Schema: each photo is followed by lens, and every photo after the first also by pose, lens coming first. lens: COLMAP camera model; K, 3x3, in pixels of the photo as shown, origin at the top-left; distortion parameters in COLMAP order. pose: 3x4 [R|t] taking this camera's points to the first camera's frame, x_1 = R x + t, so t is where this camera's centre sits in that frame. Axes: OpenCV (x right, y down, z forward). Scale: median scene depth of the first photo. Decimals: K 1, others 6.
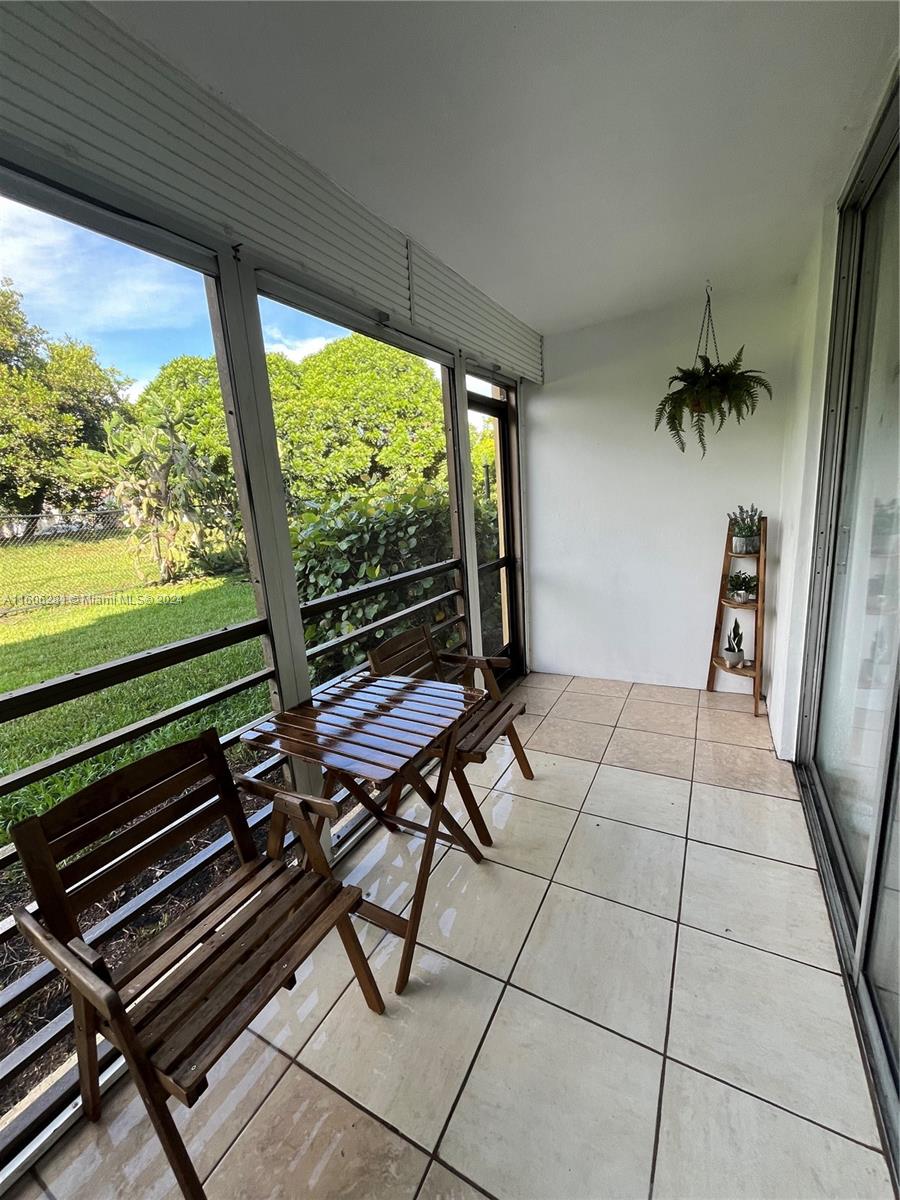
lens RADIAL K [[483.3, 0, 450.1], [0, 483.3, 593.6], [0, 0, 1]] dist [-0.002778, -0.000376]
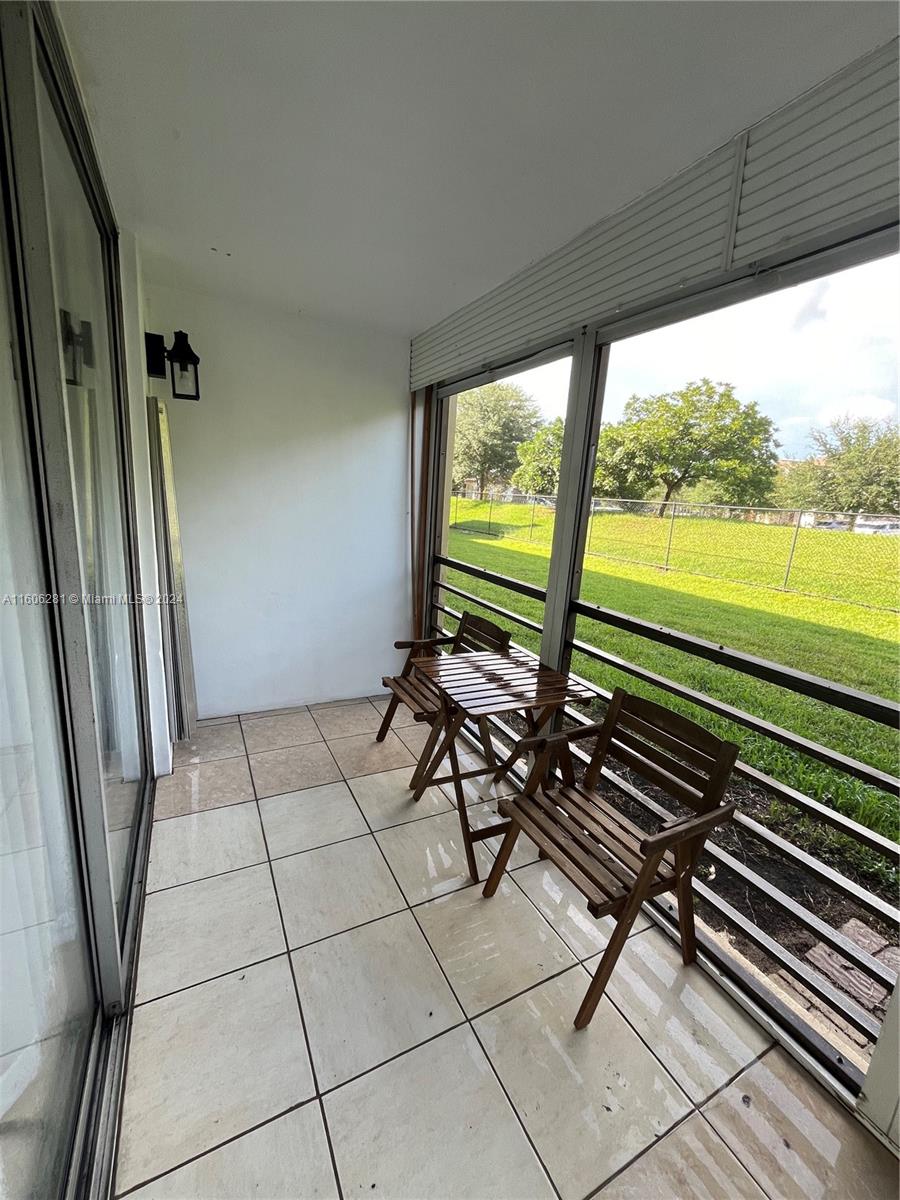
lens RADIAL K [[483.3, 0, 450.1], [0, 483.3, 593.6], [0, 0, 1]] dist [-0.002778, -0.000376]
pose [[-0.553570, 0.208349, -0.806320, 0.883472], [-0.192575, 0.909935, 0.367333, -0.399152], [0.810232, 0.358622, -0.463590, 1.382363]]
